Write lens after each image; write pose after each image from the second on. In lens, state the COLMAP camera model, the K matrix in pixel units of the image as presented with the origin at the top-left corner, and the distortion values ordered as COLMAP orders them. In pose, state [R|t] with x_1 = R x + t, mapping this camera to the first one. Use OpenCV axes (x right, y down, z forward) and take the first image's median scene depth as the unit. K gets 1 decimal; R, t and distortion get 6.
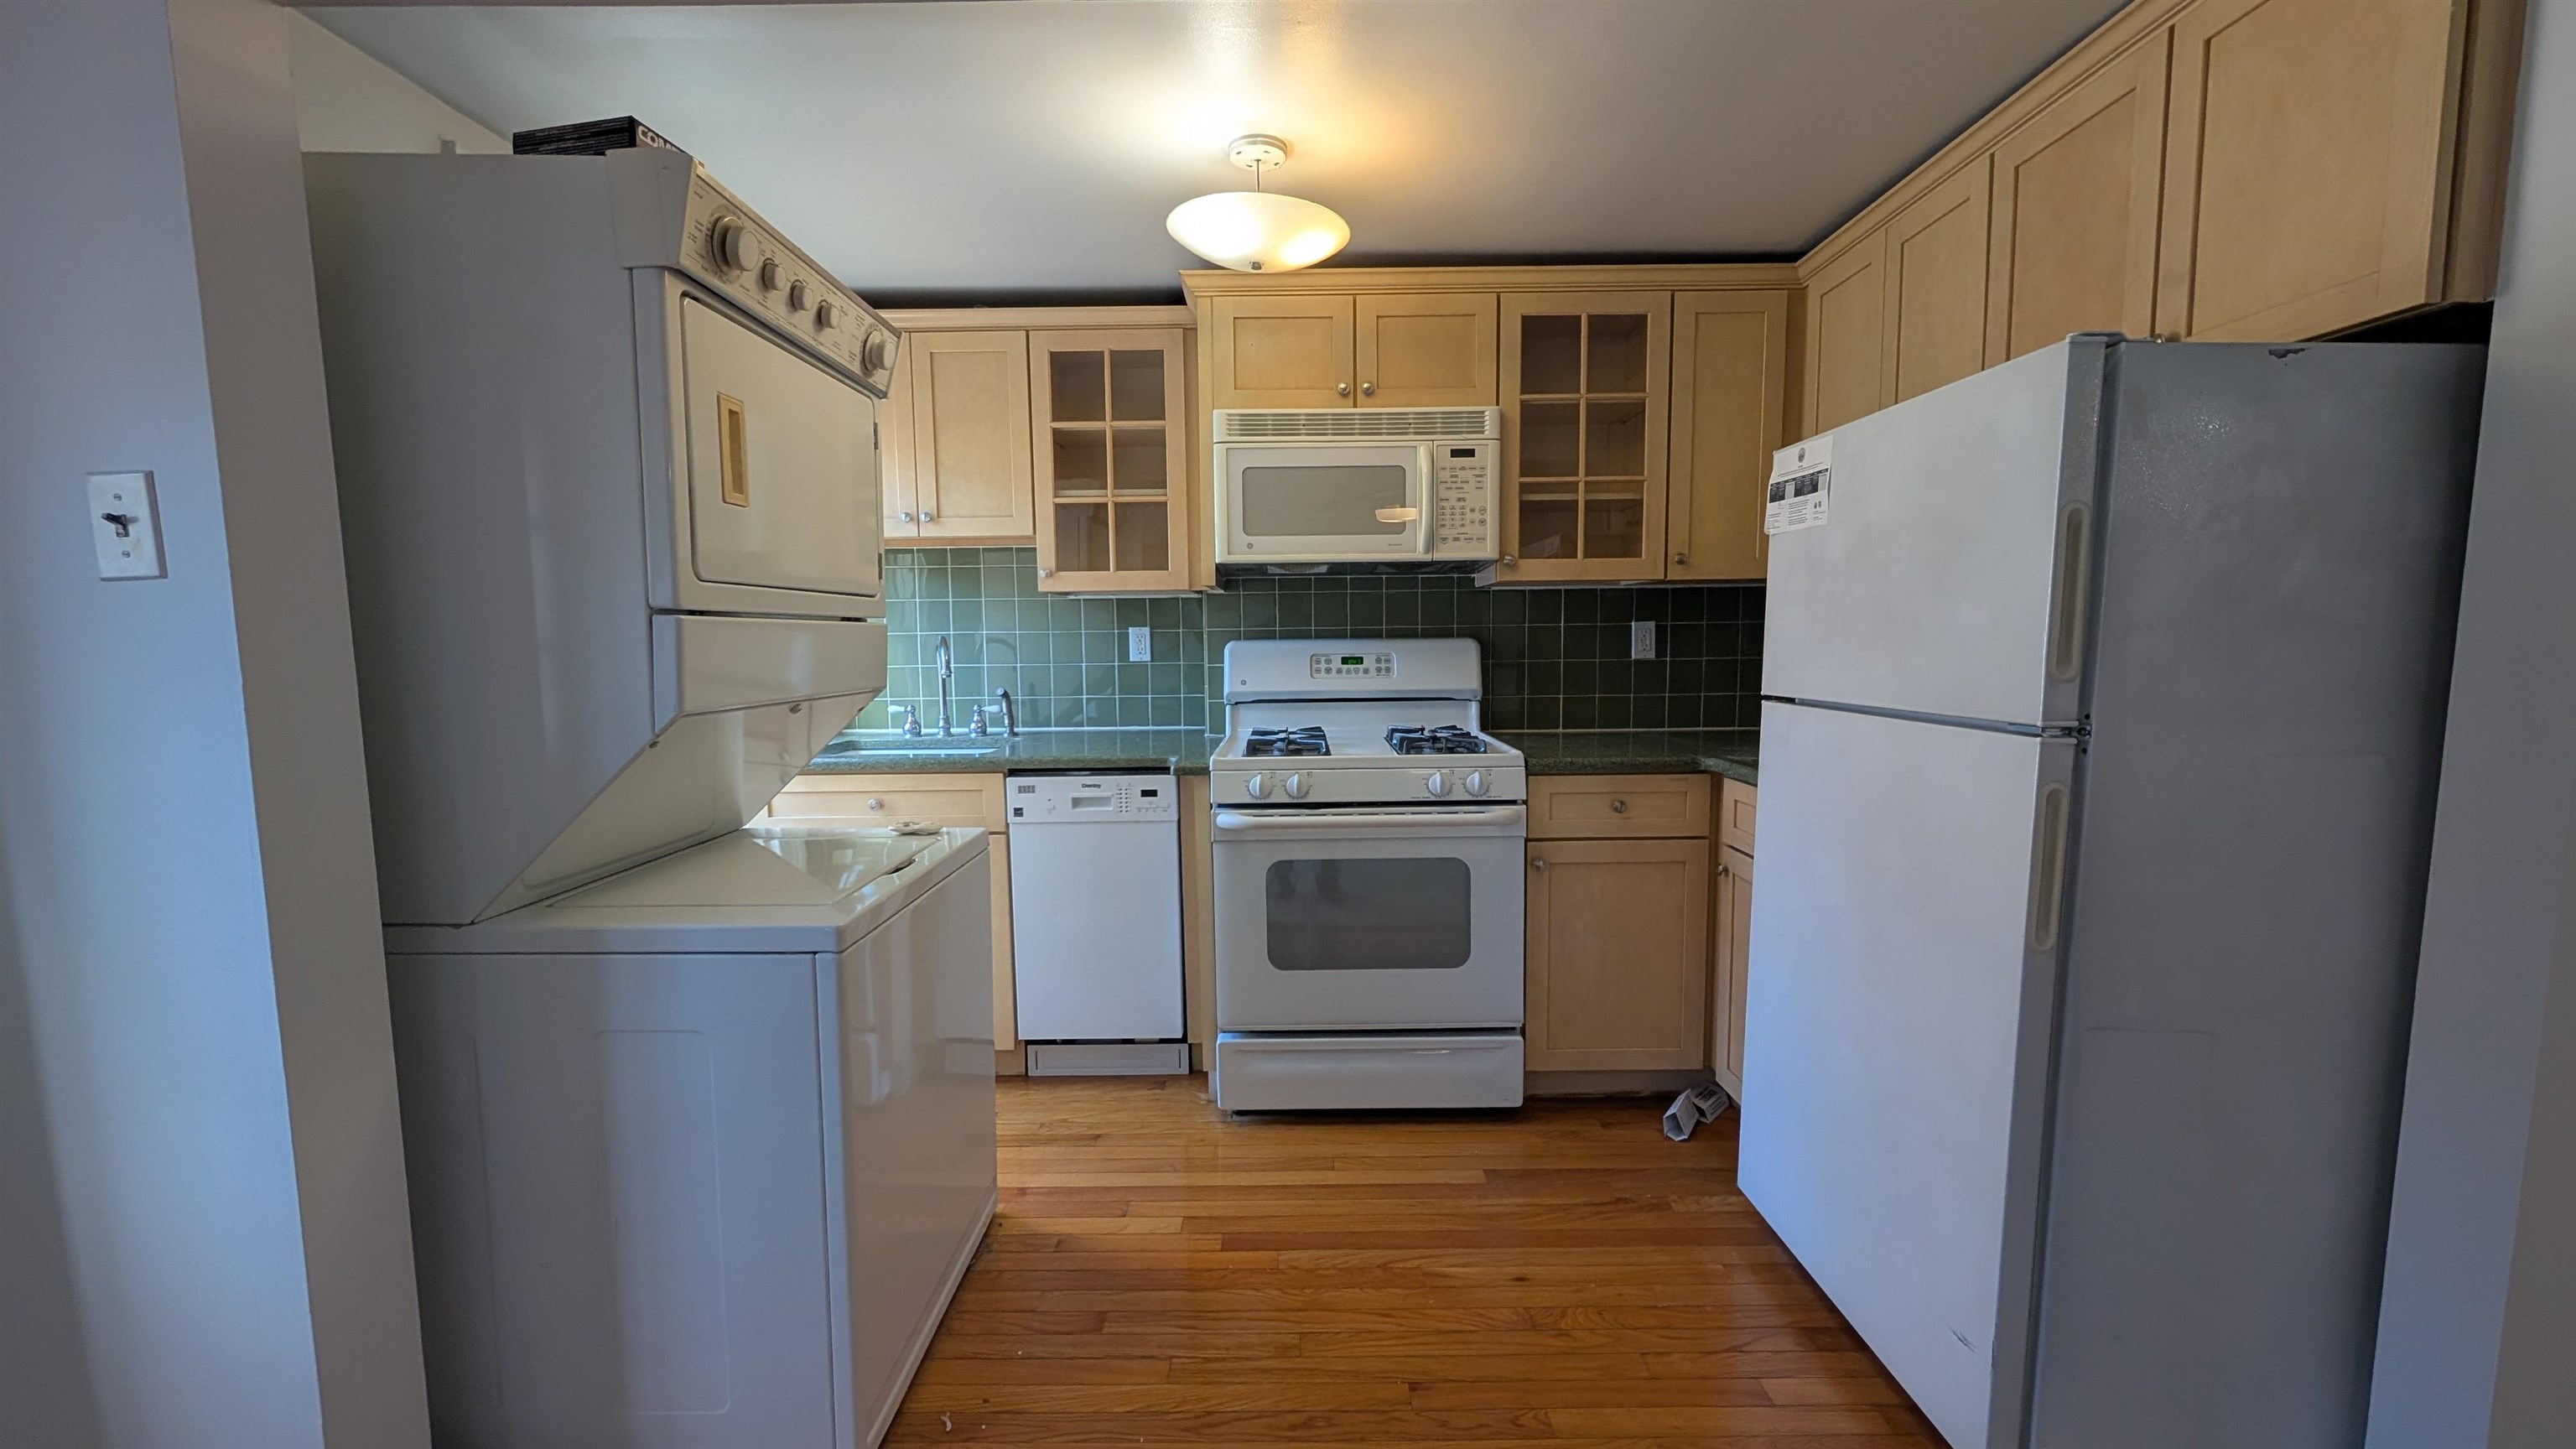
lens RADIAL K [[967.7, 0, 1287.7], [0, 967.7, 726.8], [0, 0, 1]] dist [0.000710, -0.000128]
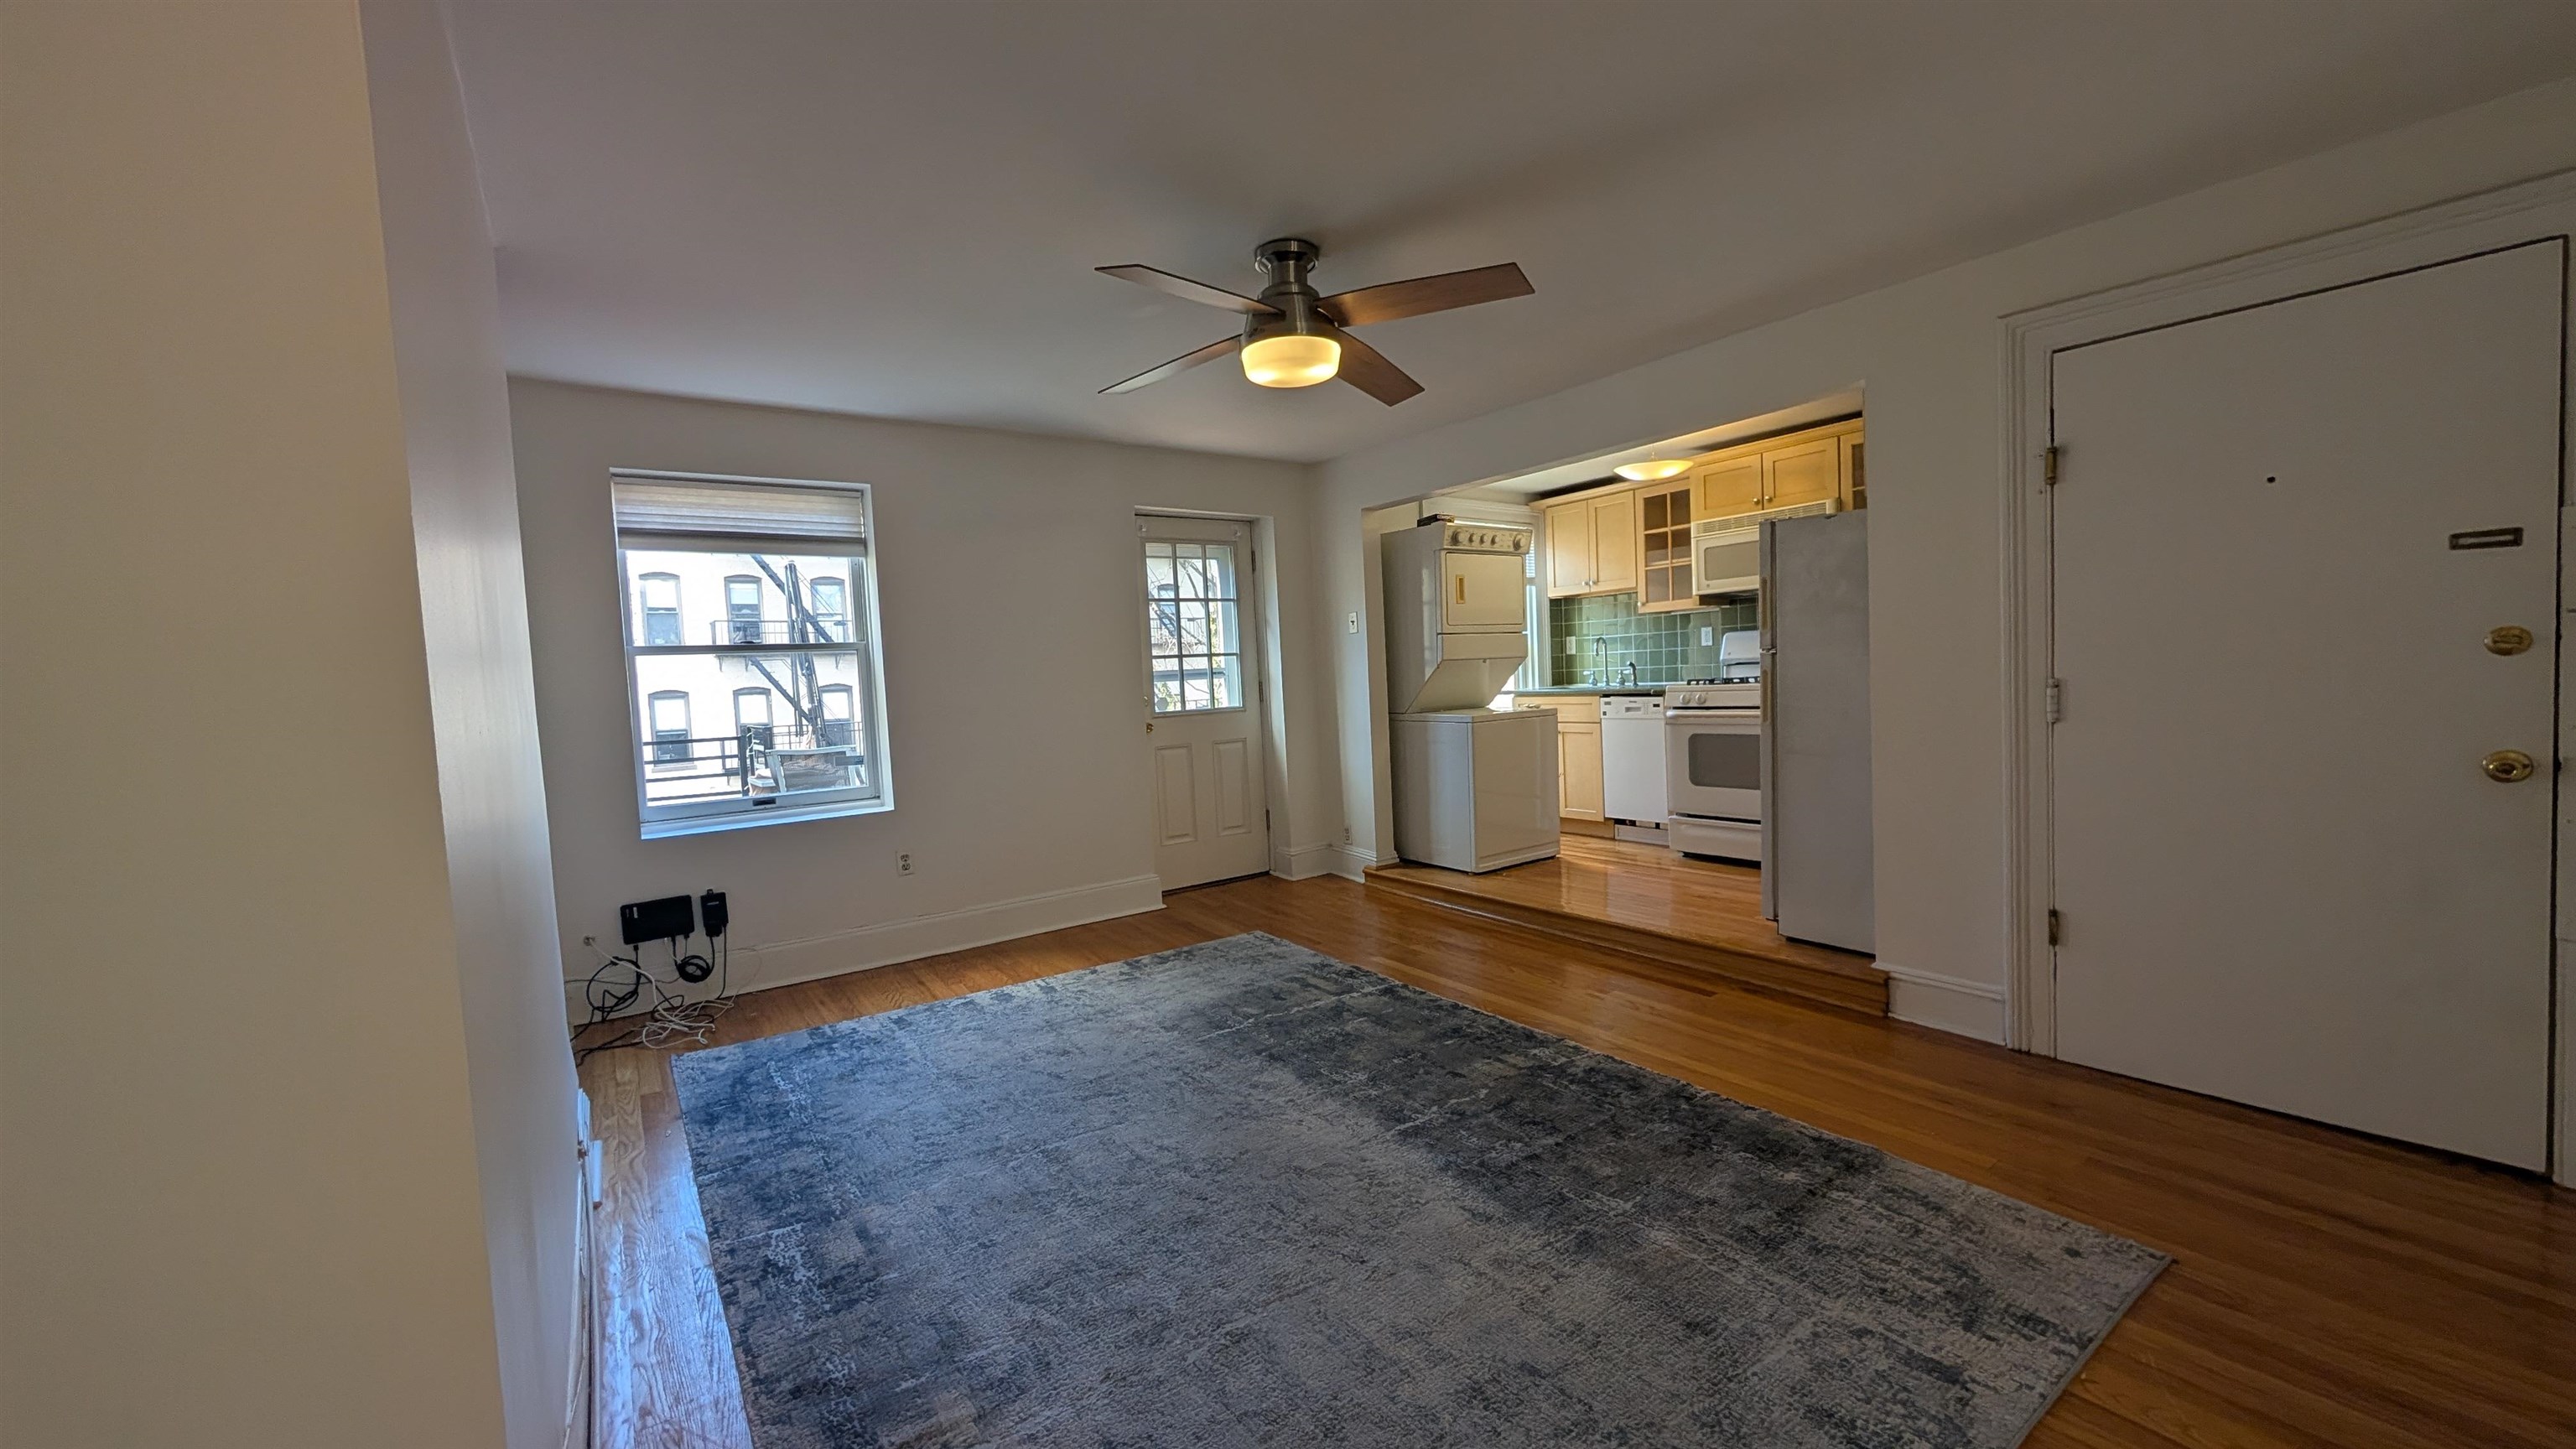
lens RADIAL K [[965.0, 0, 1283.6], [0, 965.0, 728.4], [0, 0, 1]] dist [0.000546, -0.000002]
pose [[0.583454, 0.027912, -0.811667, 1.115373], [-0.034545, 0.999358, 0.009534, 0.127828], [0.811411, 0.022476, 0.584043, -0.922984]]
